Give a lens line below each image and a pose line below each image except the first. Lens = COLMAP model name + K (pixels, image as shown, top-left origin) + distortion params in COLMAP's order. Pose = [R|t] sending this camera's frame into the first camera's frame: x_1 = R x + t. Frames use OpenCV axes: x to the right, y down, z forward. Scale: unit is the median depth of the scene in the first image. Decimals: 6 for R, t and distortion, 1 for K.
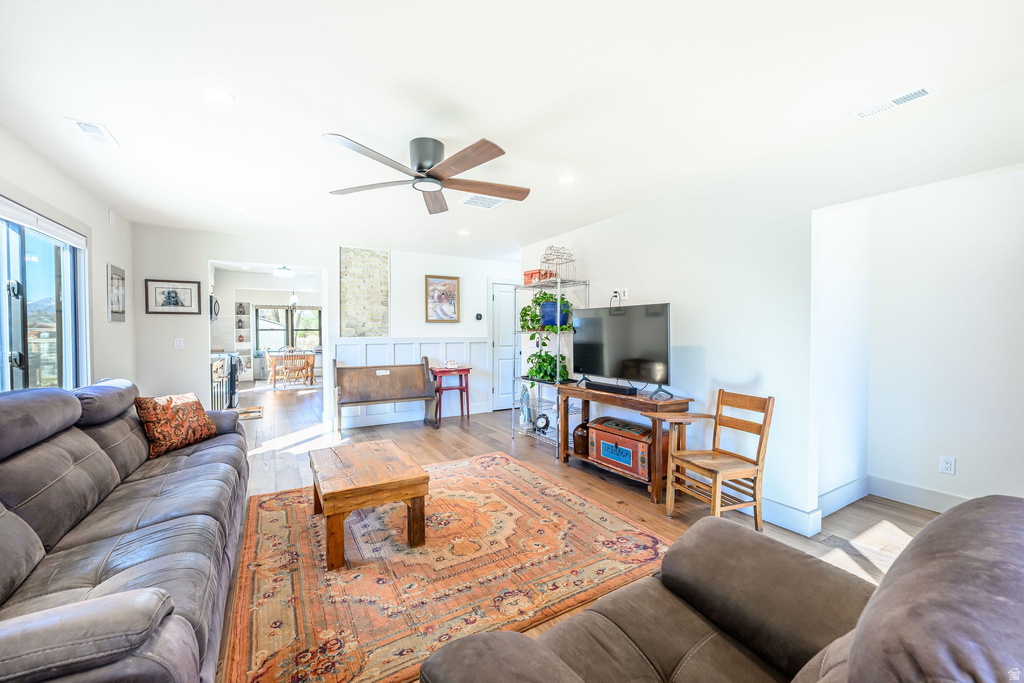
lens RADIAL K [[411.6, 0, 514.7], [0, 411.6, 340.3], [0, 0, 1]] dist [-0.000523, 0.000101]
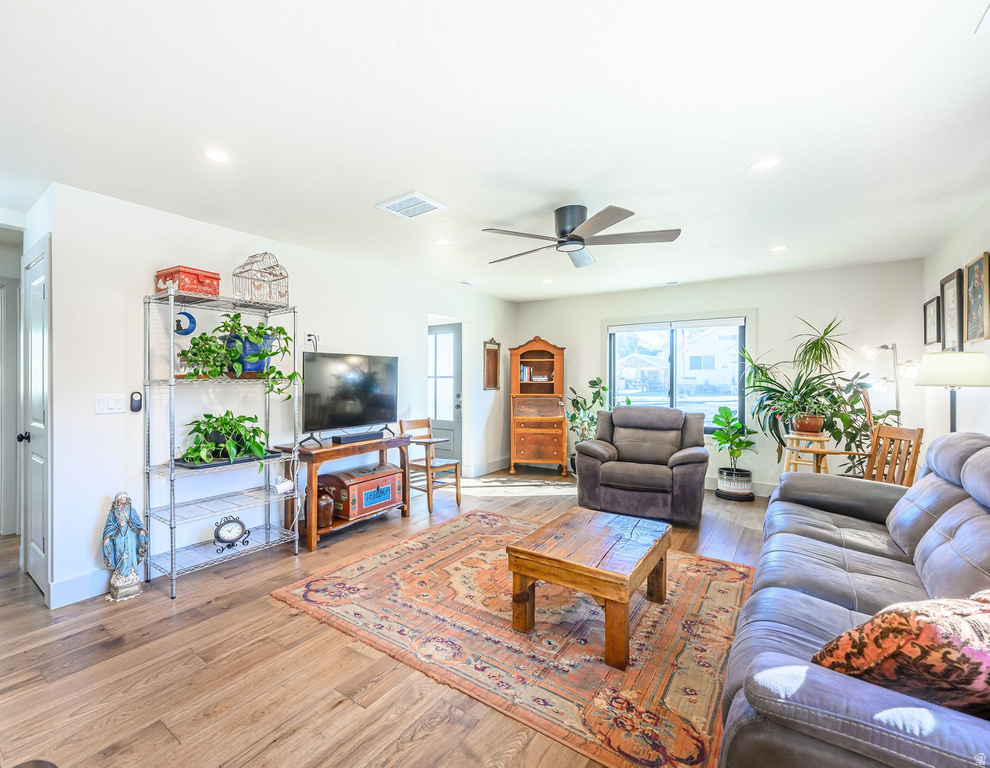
lens RADIAL K [[452.8, 0, 413.9], [0, 452.8, 376.8], [0, 0, 1]] dist [-0.001097, -0.000305]
pose [[-0.331666, 0.005274, 0.943382, -0.948526], [0.022495, 0.999744, 0.002320, -0.032898], [-0.943129, 0.021991, -0.331700, 1.398498]]
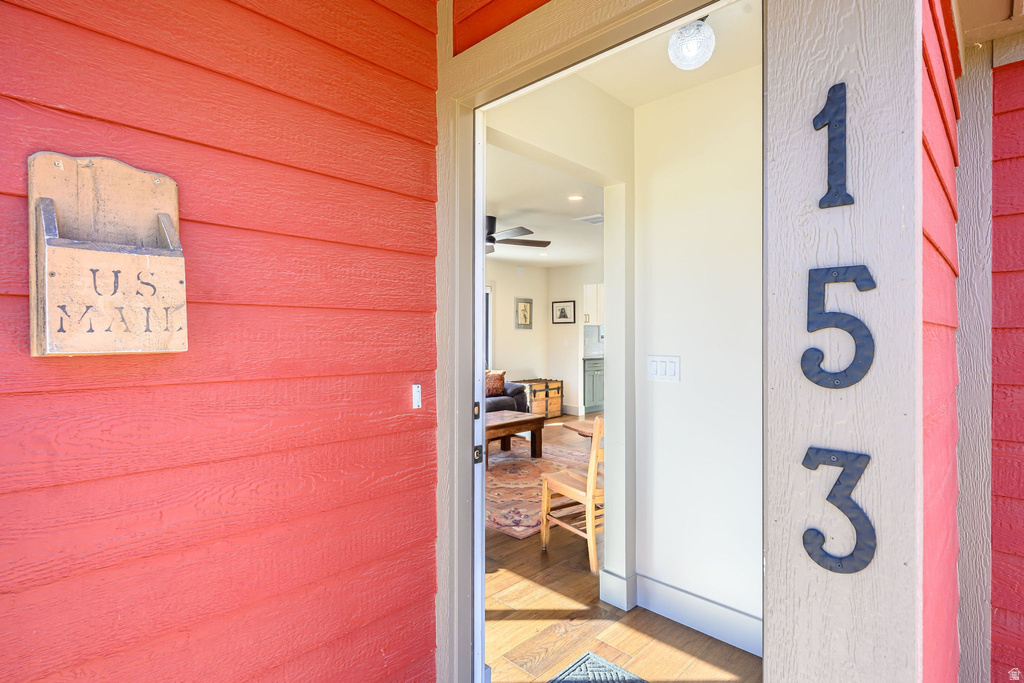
lens RADIAL K [[513.9, 0, 511.6], [0, 513.9, 338.9], [0, 0, 1]] dist [-0.000065, 0.000001]
pose [[0.267105, 0.005912, -0.963649, 1.301283], [-0.020976, 0.999780, 0.000320, -0.006720], [0.963439, 0.020128, 0.267171, 0.456713]]
